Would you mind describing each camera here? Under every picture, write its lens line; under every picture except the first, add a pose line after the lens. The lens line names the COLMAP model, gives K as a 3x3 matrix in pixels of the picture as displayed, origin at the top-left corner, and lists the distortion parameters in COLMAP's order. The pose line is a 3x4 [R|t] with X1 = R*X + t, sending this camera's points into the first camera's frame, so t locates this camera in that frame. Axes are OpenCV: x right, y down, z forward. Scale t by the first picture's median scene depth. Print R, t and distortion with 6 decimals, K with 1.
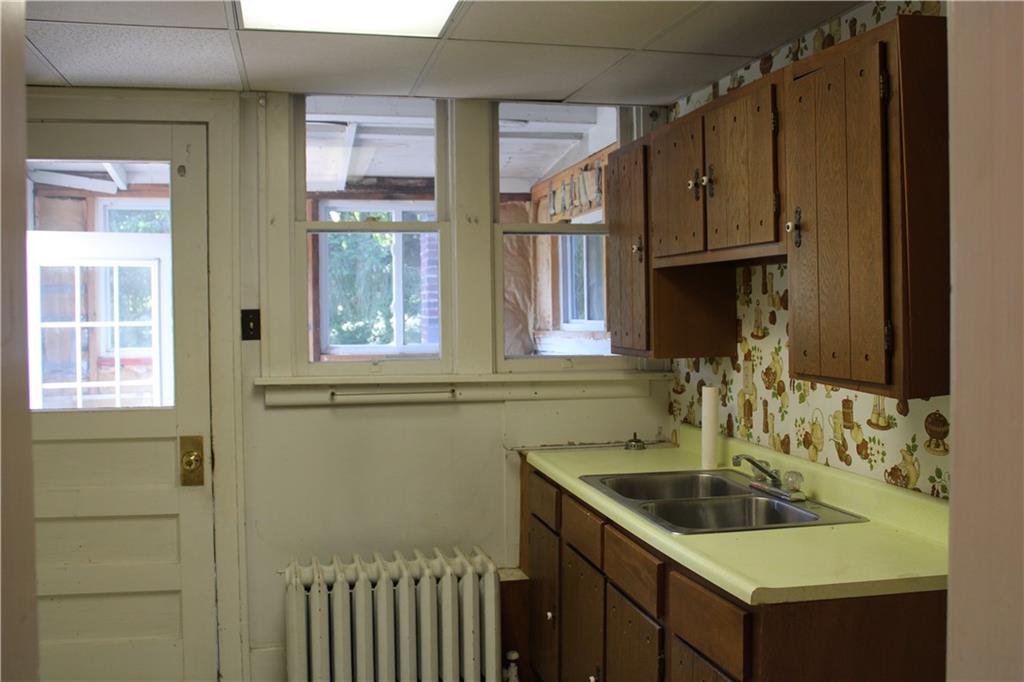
lens RADIAL K [[969.5, 0, 509.4], [0, 969.5, 328.9], [0, 0, 1]] dist [-0.146760, 0.150539]
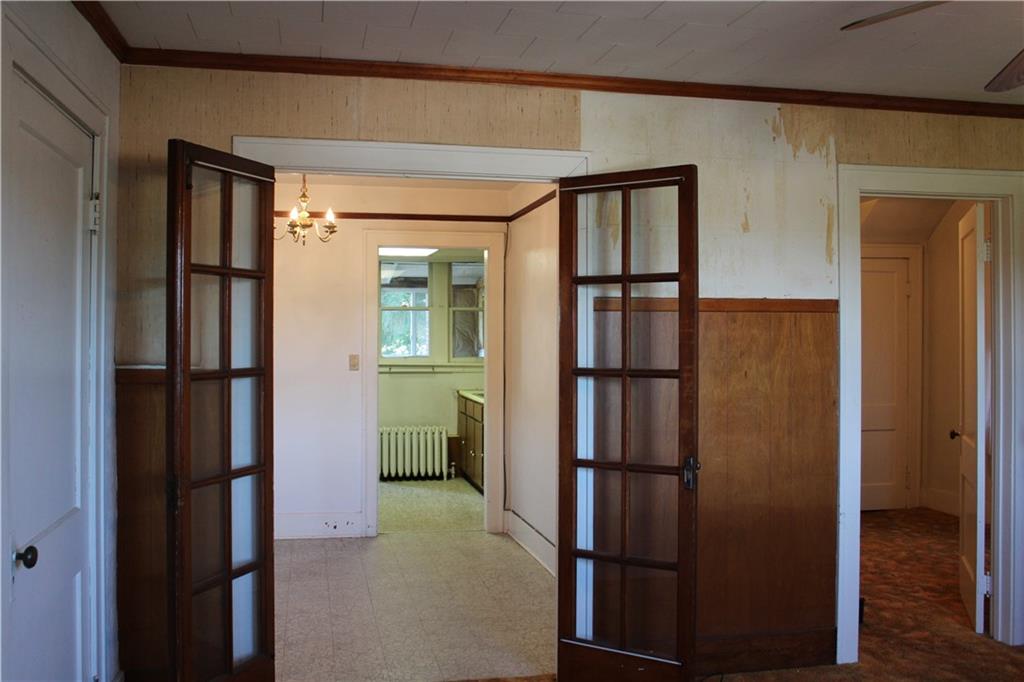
lens RADIAL K [[969.5, 0, 509.4], [0, 969.5, 328.9], [0, 0, 1]] dist [-0.146760, 0.150539]
pose [[0.999829, 0.012853, -0.013262, 0.194033], [-0.013231, 0.999496, -0.028843, 0.028285], [0.012885, 0.029013, 0.999496, -1.760716]]
